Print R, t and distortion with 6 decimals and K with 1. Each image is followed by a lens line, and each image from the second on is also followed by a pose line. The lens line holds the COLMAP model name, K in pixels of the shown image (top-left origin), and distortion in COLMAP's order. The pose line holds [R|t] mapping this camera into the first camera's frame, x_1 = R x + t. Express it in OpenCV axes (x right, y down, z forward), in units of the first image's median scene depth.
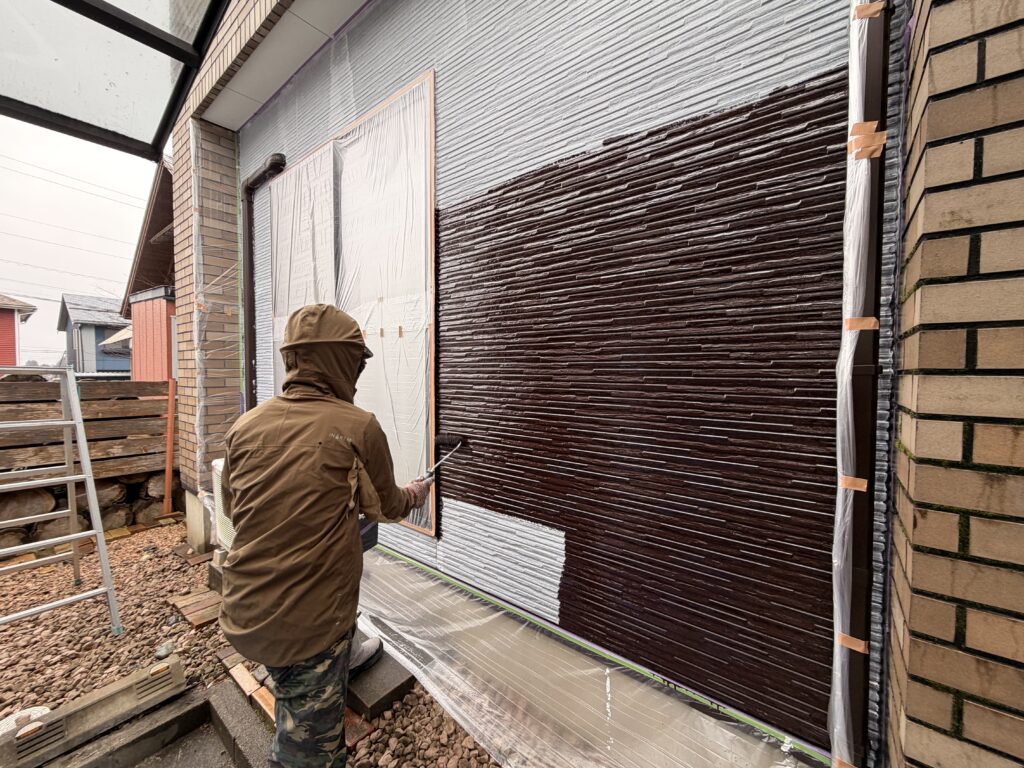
lens RADIAL K [[408.6, 0, 506.0], [0, 408.6, 387.5], [0, 0, 1]] dist [-0.000426, 0.000458]
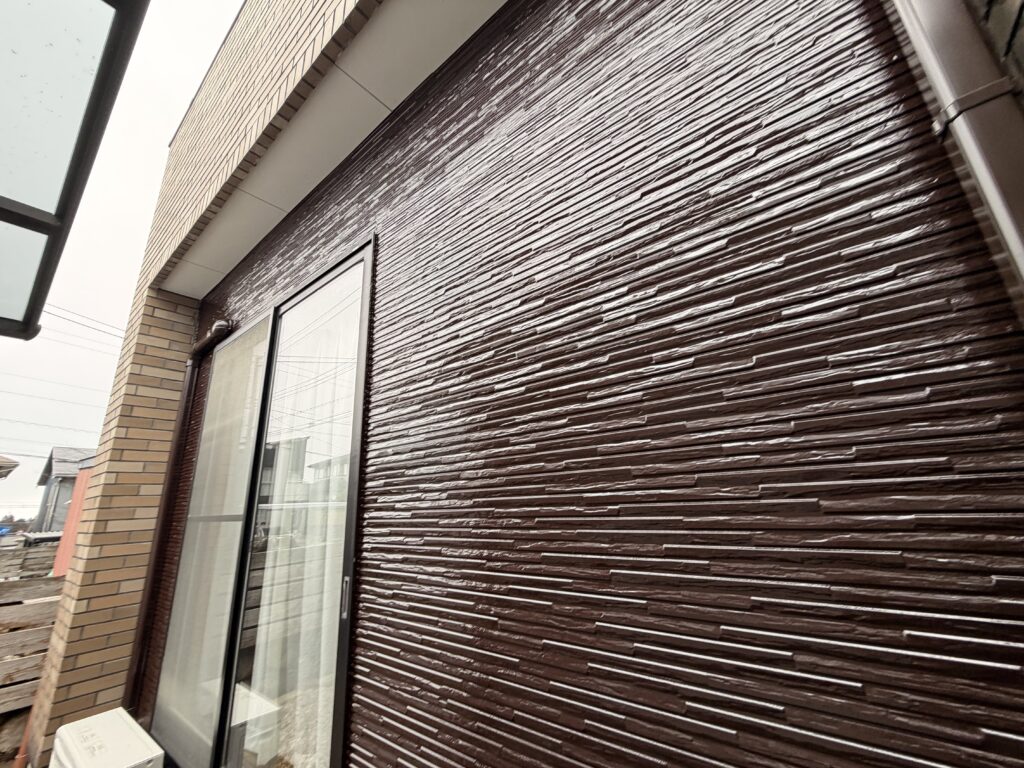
lens RADIAL K [[408.6, 0, 509.2], [0, 408.6, 379.2], [0, 0, 1]] dist [-0.000426, 0.000458]
pose [[0.999122, -0.041218, 0.007465, 0.116911], [0.041394, 0.944234, -0.326663, -0.226378], [0.006416, 0.326685, 0.945111, 0.344887]]
